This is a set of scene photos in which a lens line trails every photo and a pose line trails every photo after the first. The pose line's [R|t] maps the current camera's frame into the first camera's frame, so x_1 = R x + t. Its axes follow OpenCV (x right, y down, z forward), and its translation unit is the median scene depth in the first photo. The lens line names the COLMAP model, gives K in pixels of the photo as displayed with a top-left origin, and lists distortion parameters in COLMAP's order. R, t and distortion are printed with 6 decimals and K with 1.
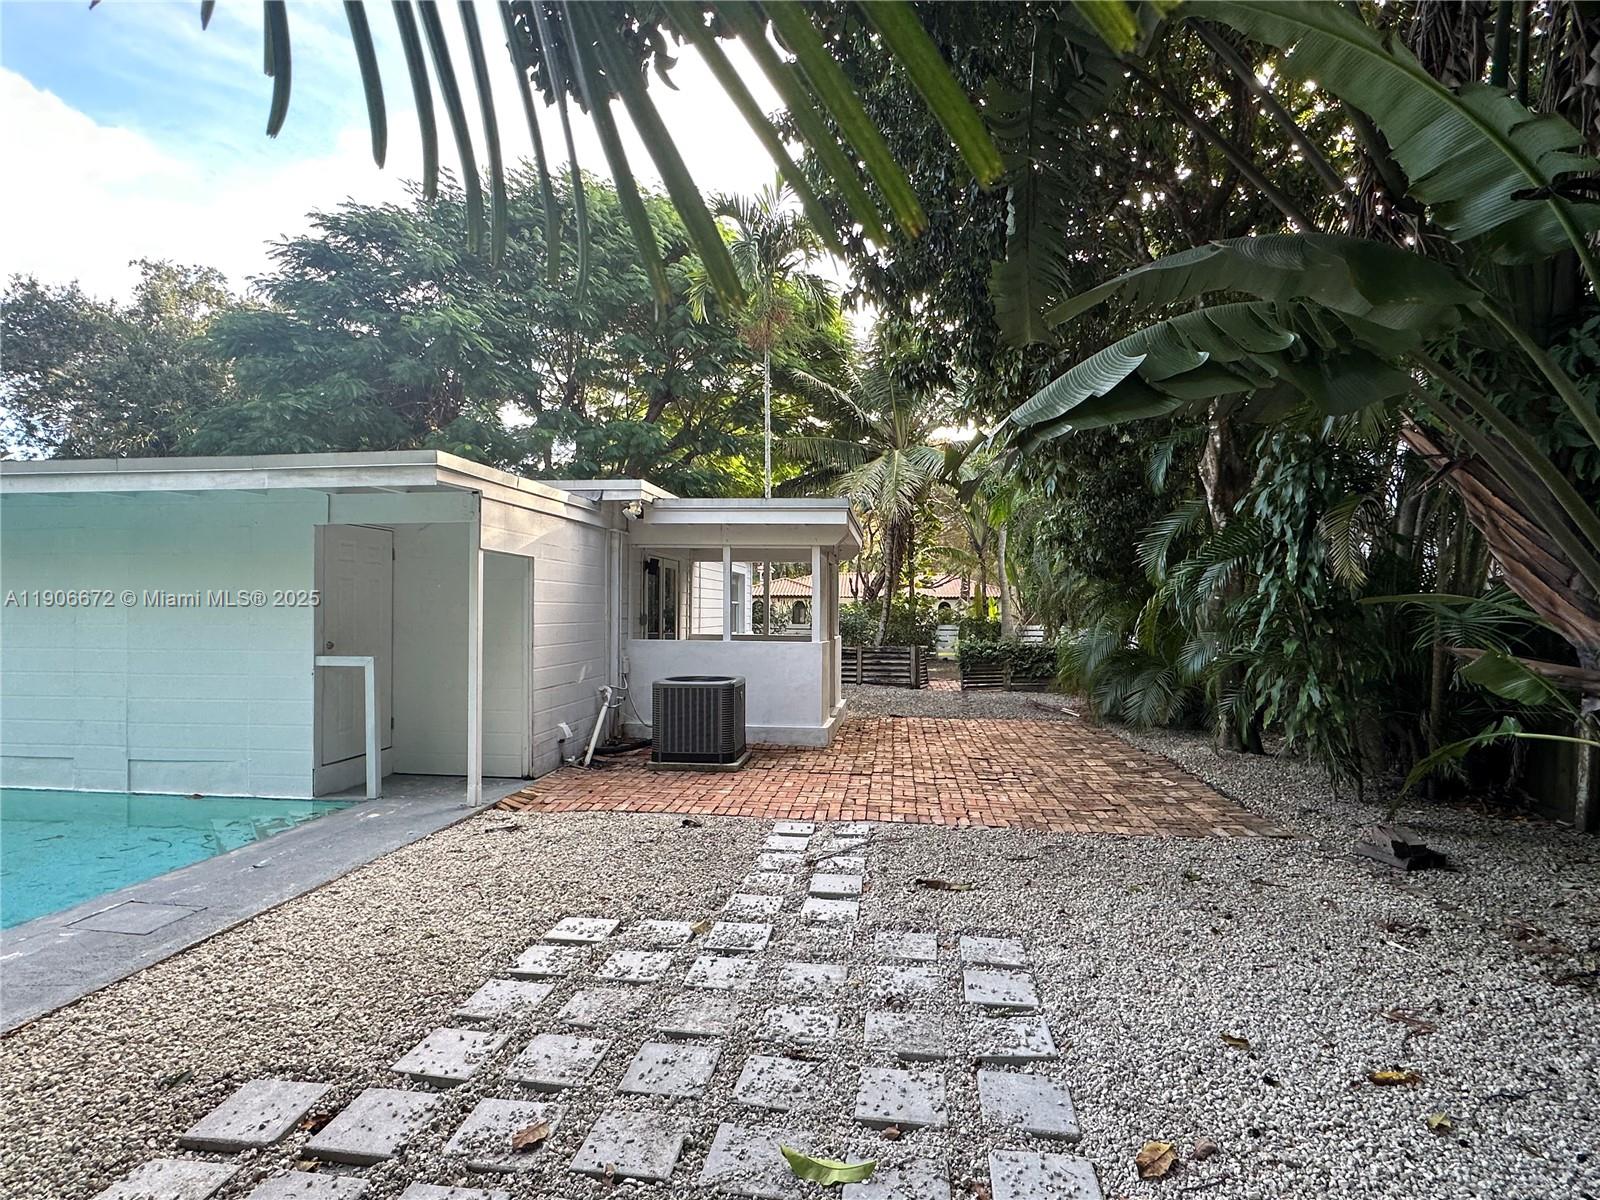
lens RADIAL K [[808.1, 0, 800.0], [0, 808.1, 600.0], [0, 0, 1]] dist [-0.003594, -0.000201]
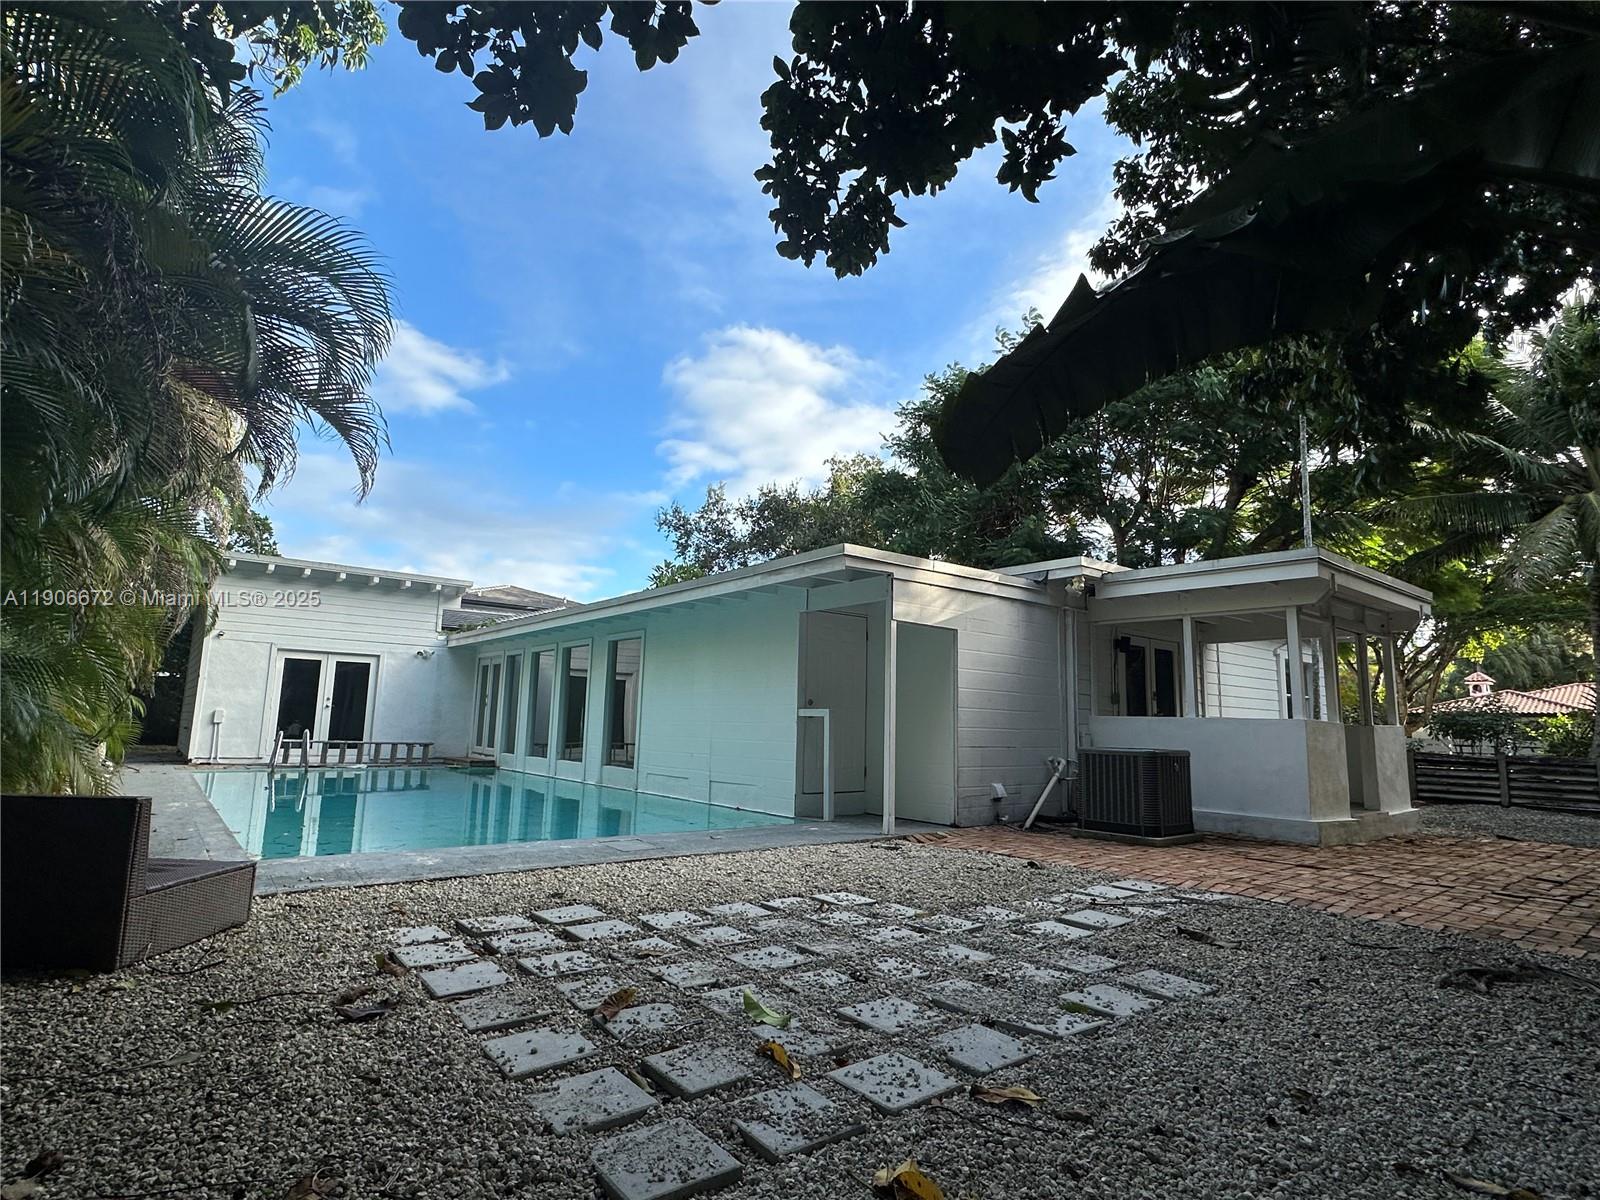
lens RADIAL K [[808.1, 0, 800.0], [0, 808.1, 600.0], [0, 0, 1]] dist [-0.003594, -0.000201]
pose [[0.716437, -0.094074, -0.691280, 0.349511], [-0.013486, 0.988814, -0.148541, 0.089750], [0.697522, 0.115743, 0.707154, 0.027324]]
